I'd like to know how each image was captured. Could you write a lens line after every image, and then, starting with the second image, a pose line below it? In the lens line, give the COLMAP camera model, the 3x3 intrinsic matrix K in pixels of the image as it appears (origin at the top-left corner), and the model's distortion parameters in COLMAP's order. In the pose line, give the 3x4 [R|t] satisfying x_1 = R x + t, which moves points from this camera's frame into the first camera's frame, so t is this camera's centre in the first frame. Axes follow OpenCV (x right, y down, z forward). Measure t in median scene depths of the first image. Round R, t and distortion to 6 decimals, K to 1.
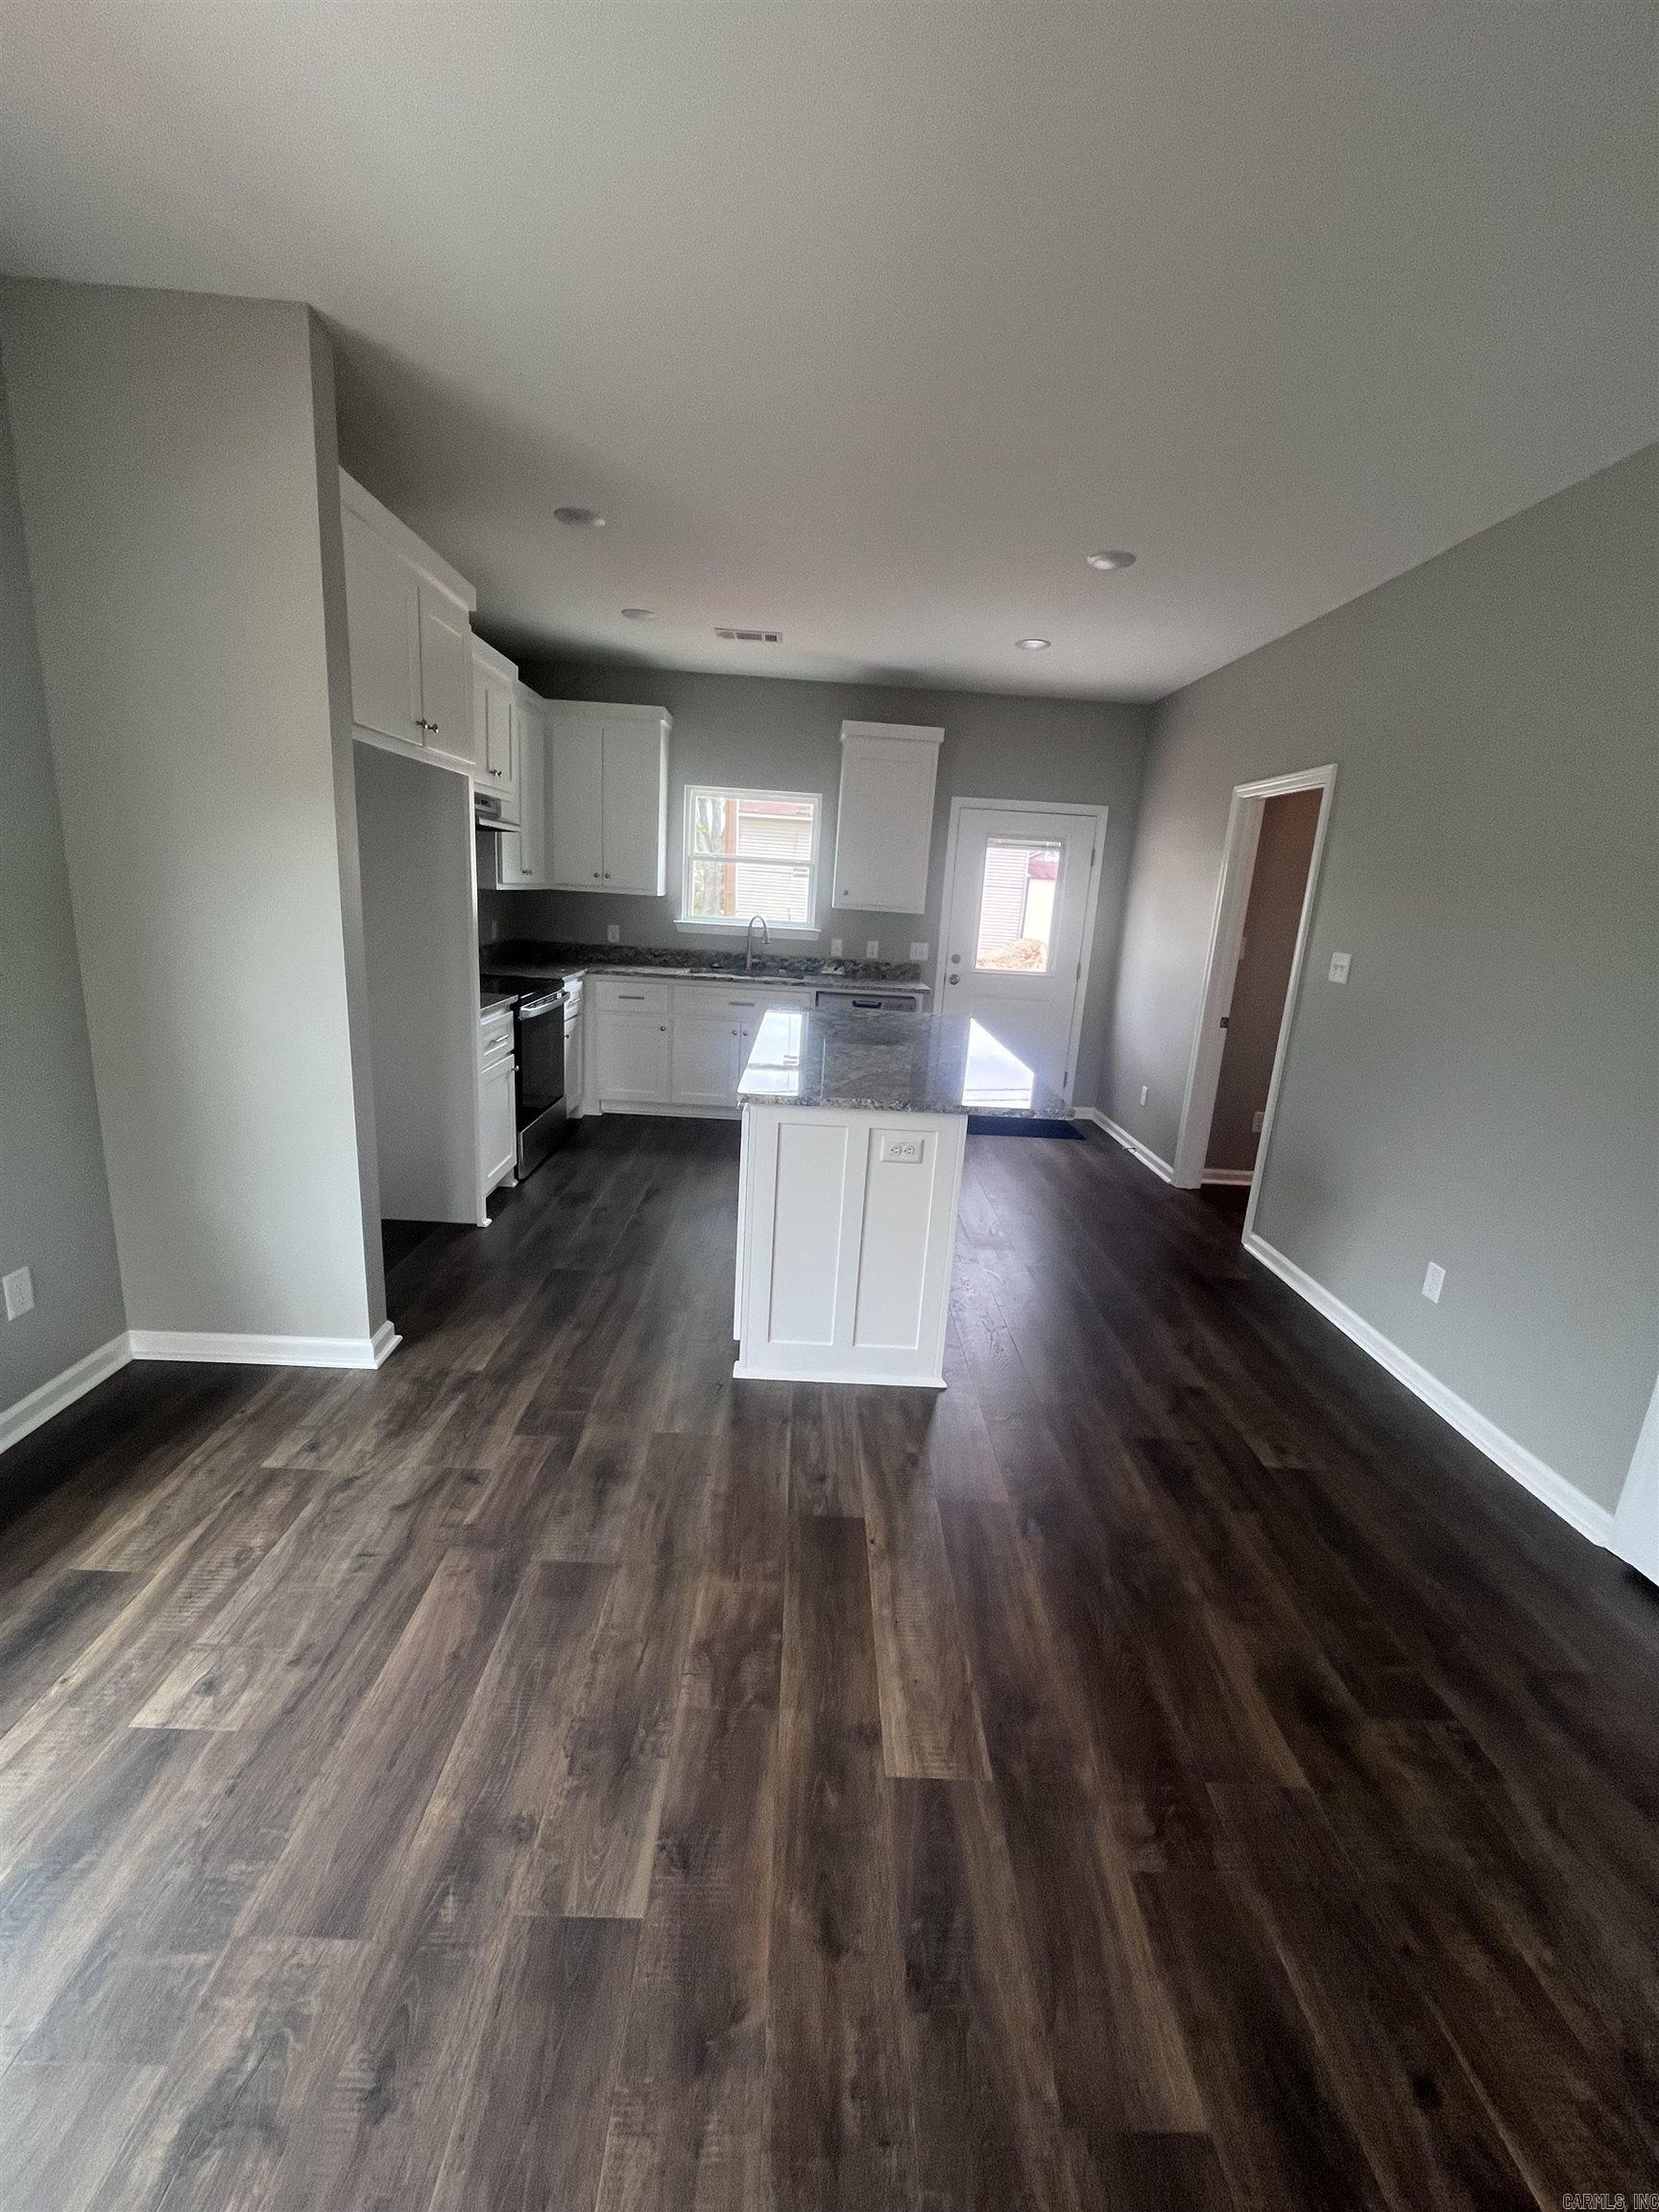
lens RADIAL K [[897.1, 0, 829.5], [0, 897.1, 1106.0], [0, 0, 1]] dist [-0.001560, 0.000169]
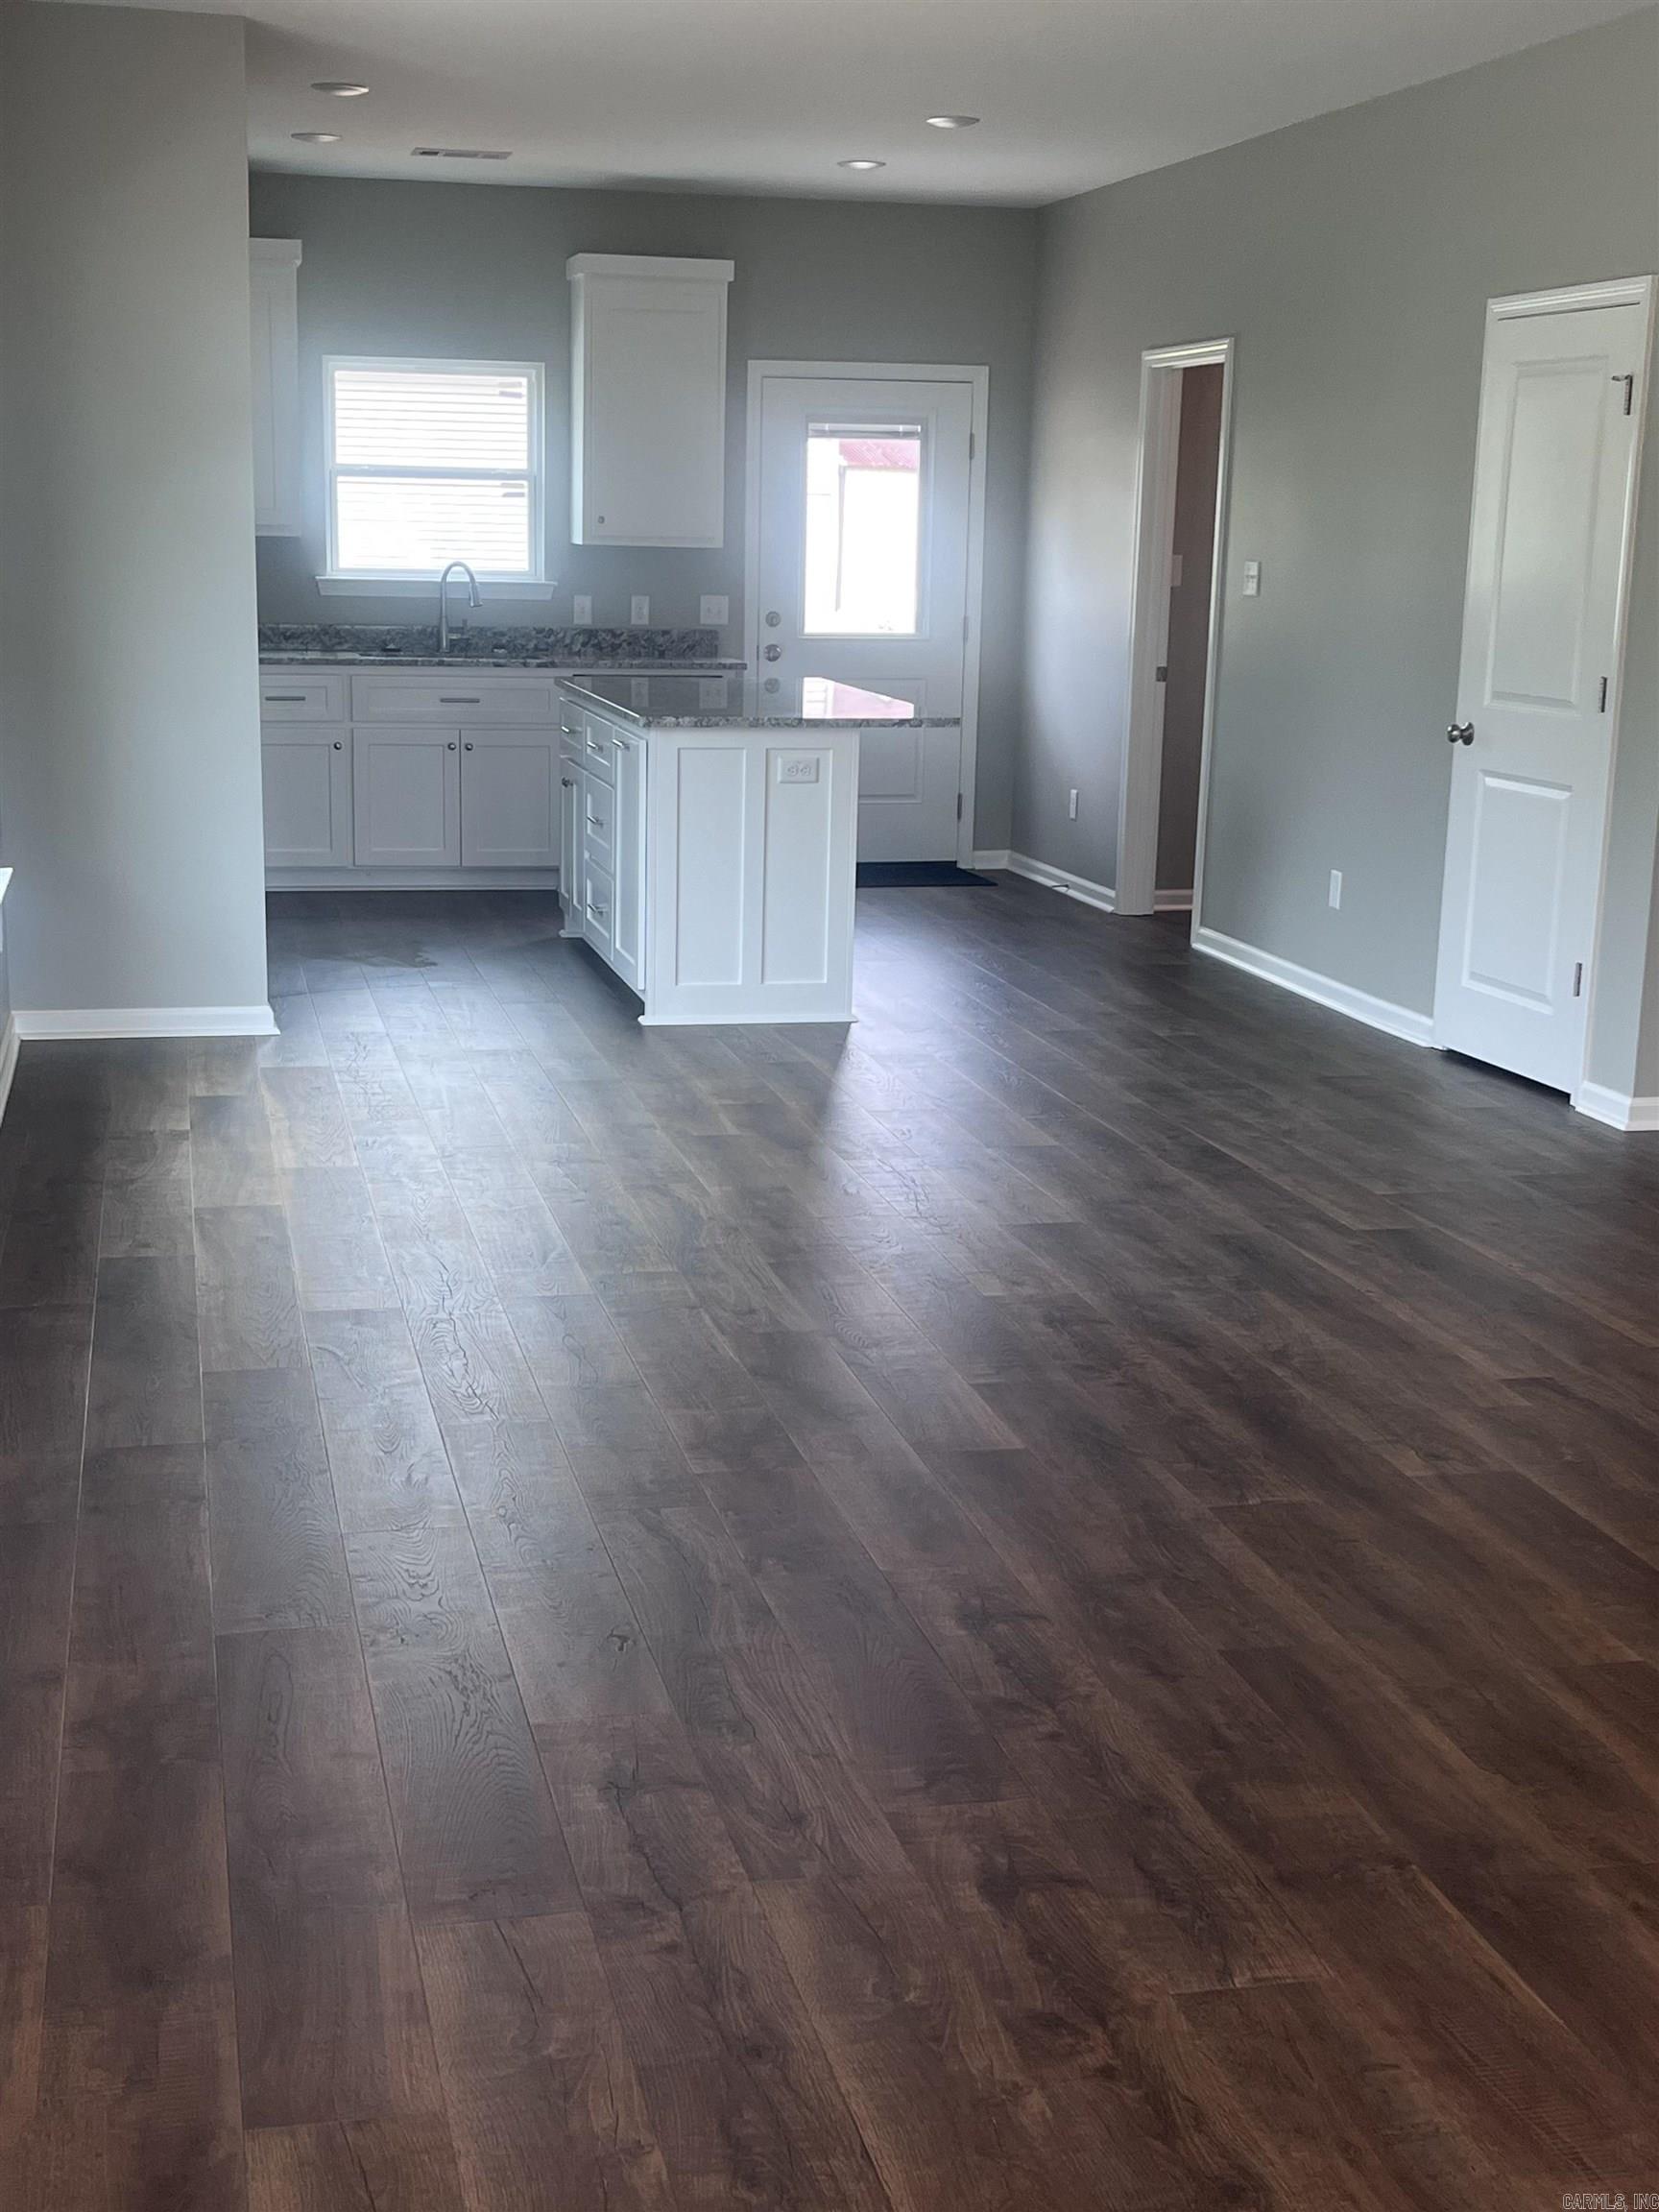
lens RADIAL K [[2777.6, 0, 776.7], [0, 2777.6, 1118.5], [0, 0, 1]] dist [0.202813, -0.711453]
pose [[0.980232, -0.081726, 0.180183, -0.251097], [0.085543, 0.996243, -0.013500, 0.222730], [-0.178403, 0.028647, 0.983540, -0.964312]]
